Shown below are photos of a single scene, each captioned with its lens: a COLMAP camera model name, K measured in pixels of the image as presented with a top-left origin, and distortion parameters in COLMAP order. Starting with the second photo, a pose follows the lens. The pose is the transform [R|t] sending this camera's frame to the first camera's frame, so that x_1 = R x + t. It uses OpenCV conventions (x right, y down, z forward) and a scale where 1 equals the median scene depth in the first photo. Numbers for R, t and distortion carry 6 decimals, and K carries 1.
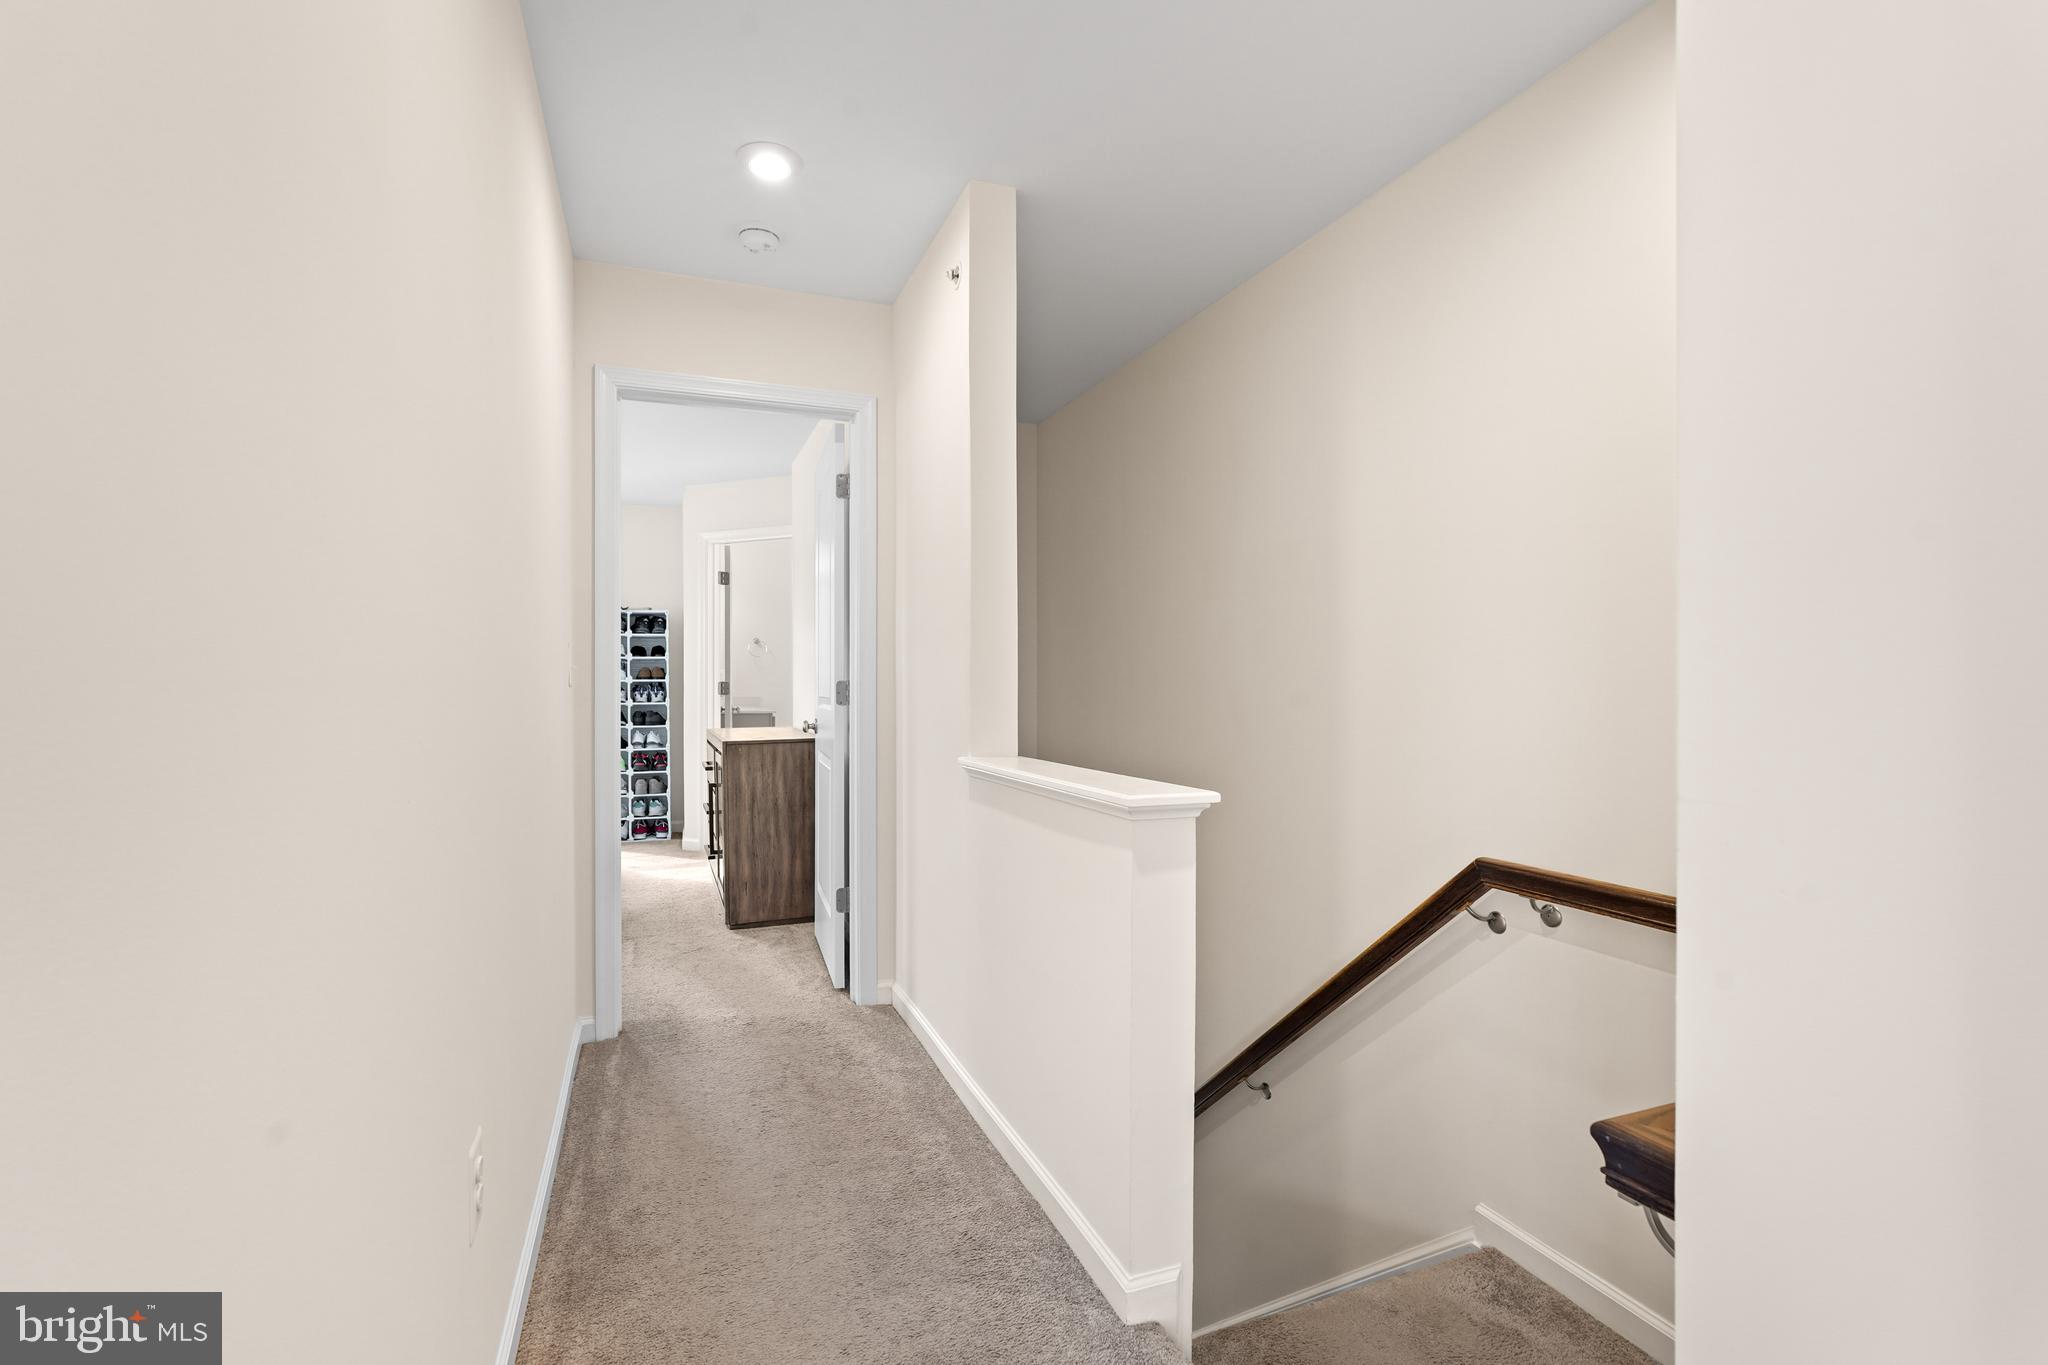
lens RADIAL K [[896.2, 0, 1024.7], [0, 896.2, 676.8], [0, 0, 1]] dist [-0.011918, -0.000140]
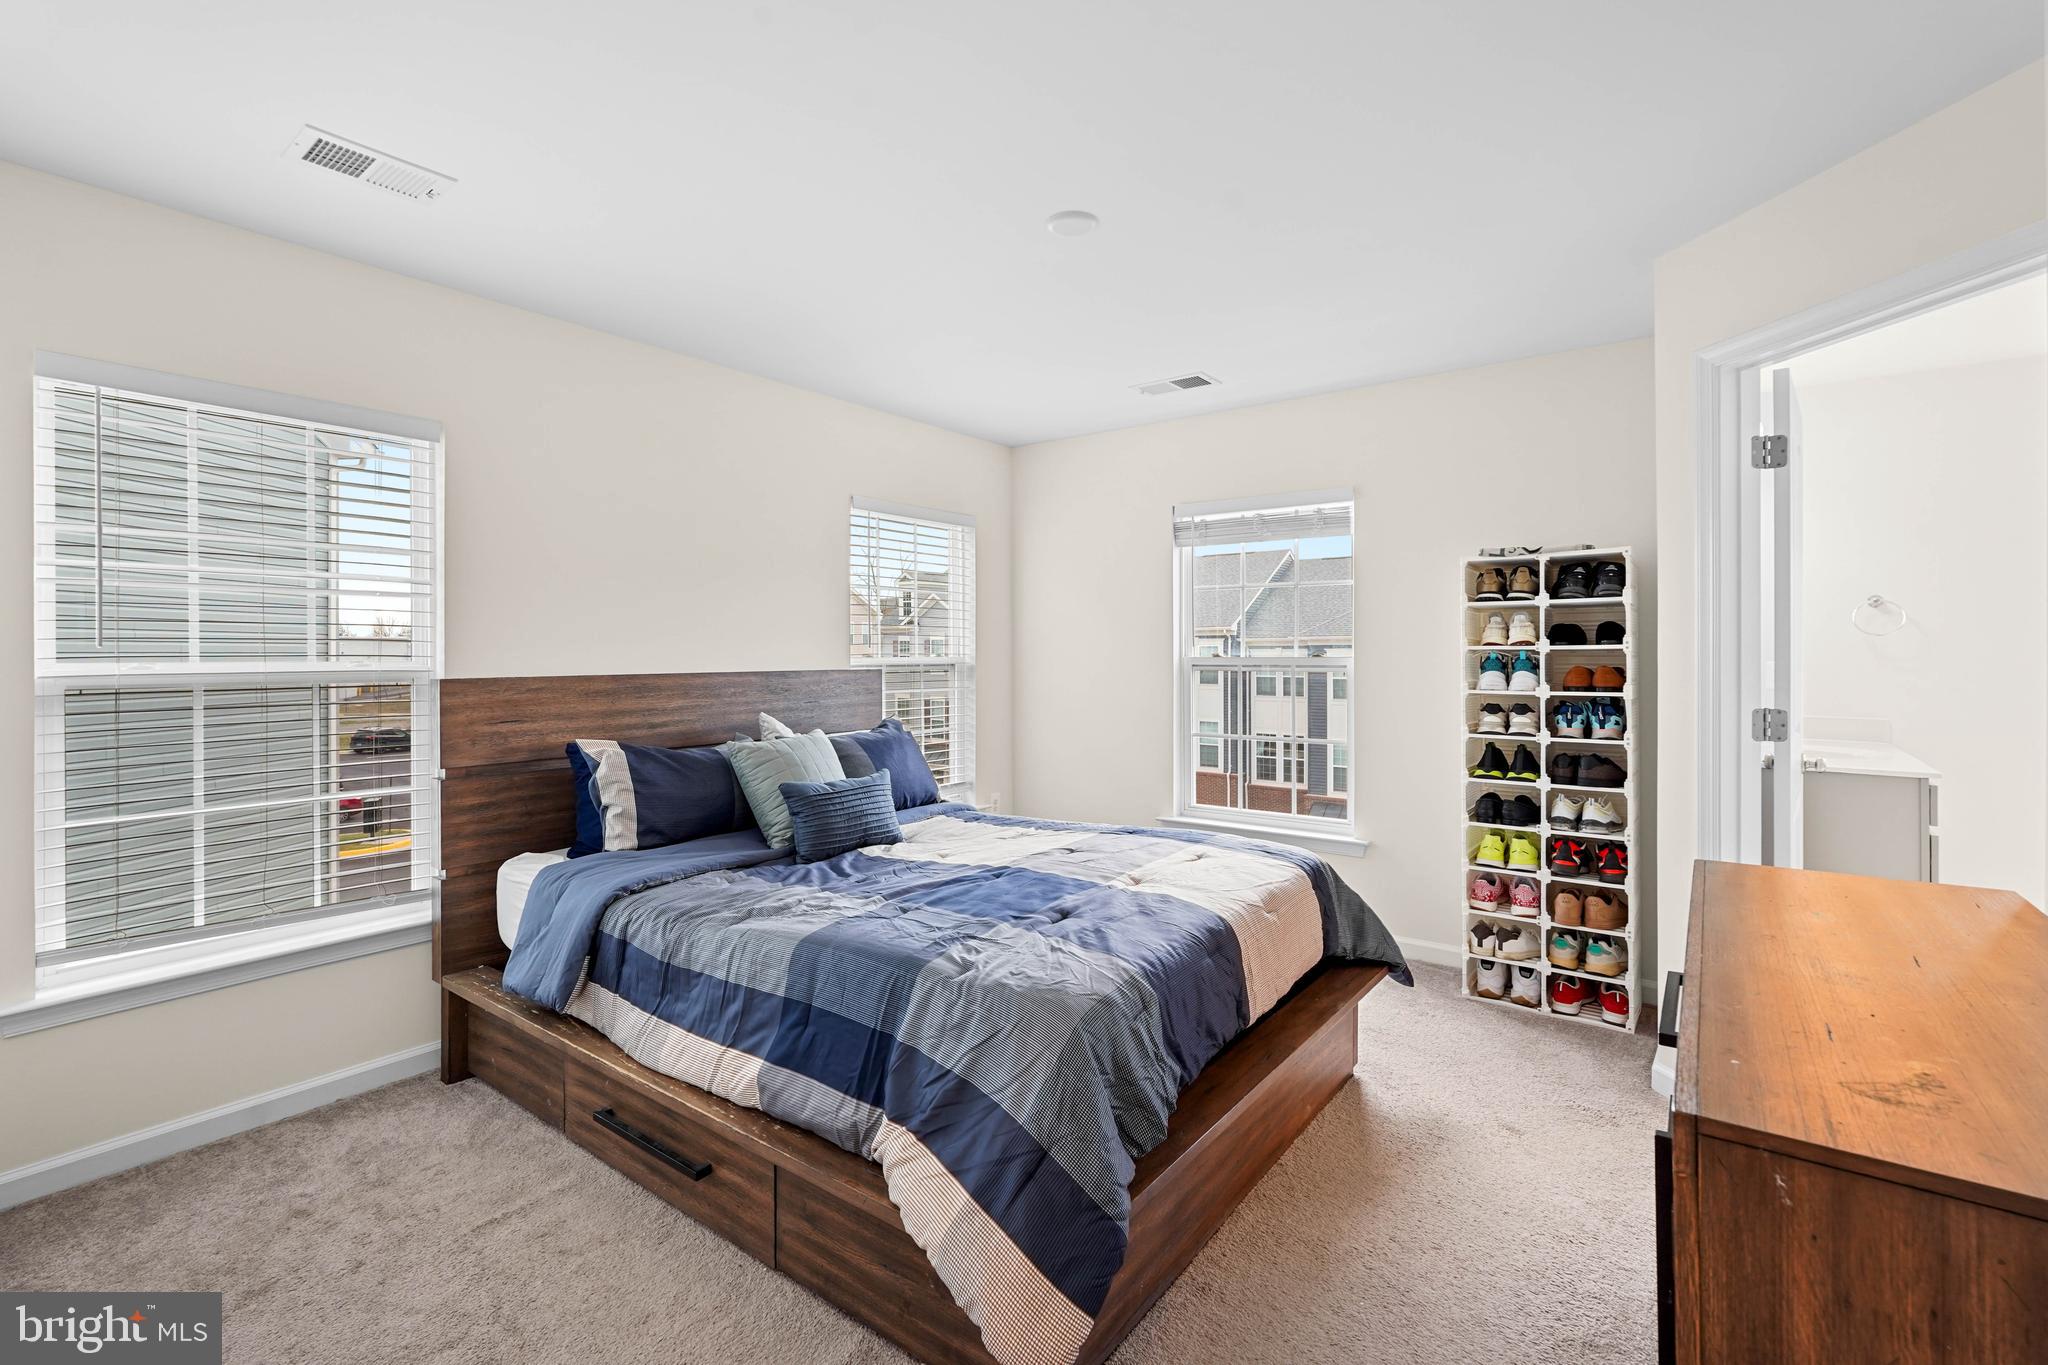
lens RADIAL K [[896.2, 0, 1022.3], [0, 896.2, 660.2], [0, 0, 1]] dist [-0.011918, -0.000140]
pose [[0.497243, 0.000734, -0.867611, -0.150629], [0.001940, 0.999996, 0.001957, -0.015734], [0.867609, -0.002656, 0.497240, 0.490684]]
